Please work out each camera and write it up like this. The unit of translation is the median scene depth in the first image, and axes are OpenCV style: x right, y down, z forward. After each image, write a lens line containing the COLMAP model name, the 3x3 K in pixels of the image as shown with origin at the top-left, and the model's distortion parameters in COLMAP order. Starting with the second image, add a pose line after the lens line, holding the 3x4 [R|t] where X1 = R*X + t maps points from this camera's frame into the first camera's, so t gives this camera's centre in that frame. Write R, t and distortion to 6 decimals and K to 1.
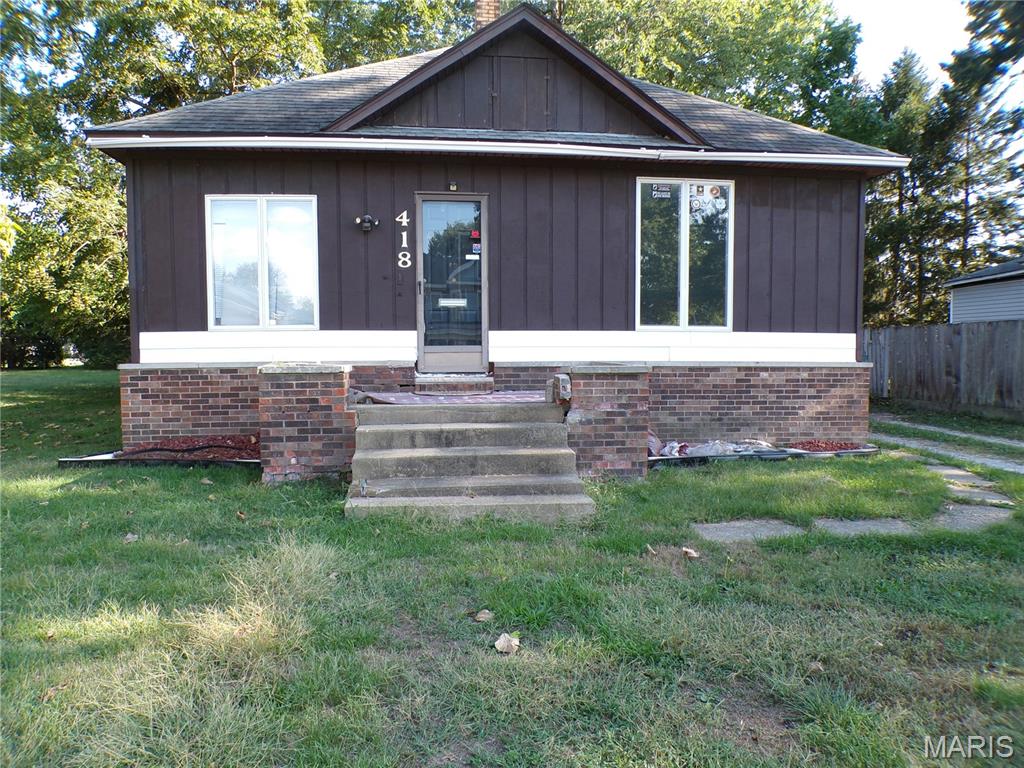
lens RADIAL K [[710.0, 0, 512.3], [0, 710.0, 389.3], [0, 0, 1]] dist [-0.063158, 0.006303]
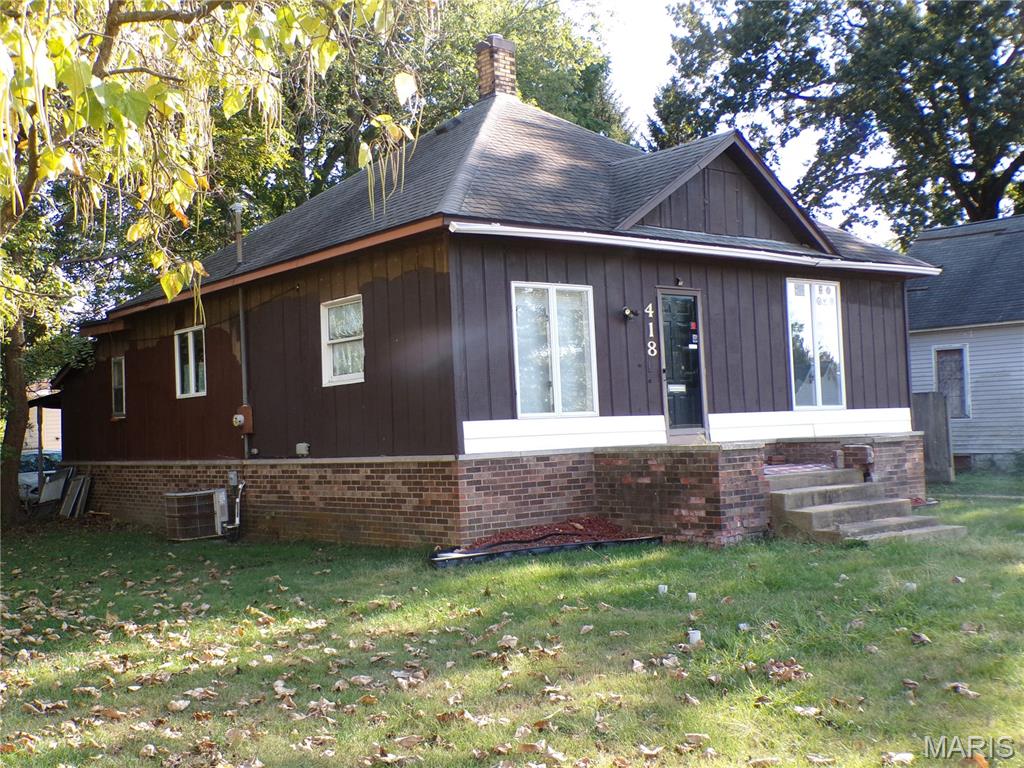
lens RADIAL K [[1131.8, 0, 512.1], [0, 1131.8, 385.4], [0, 0, 1]] dist [-0.032227, 0.000000]
pose [[0.852102, -0.008657, 0.523304, -1.242131], [0.067825, 0.993258, -0.094008, 0.017727], [-0.518963, 0.115597, 0.846944, -0.329742]]
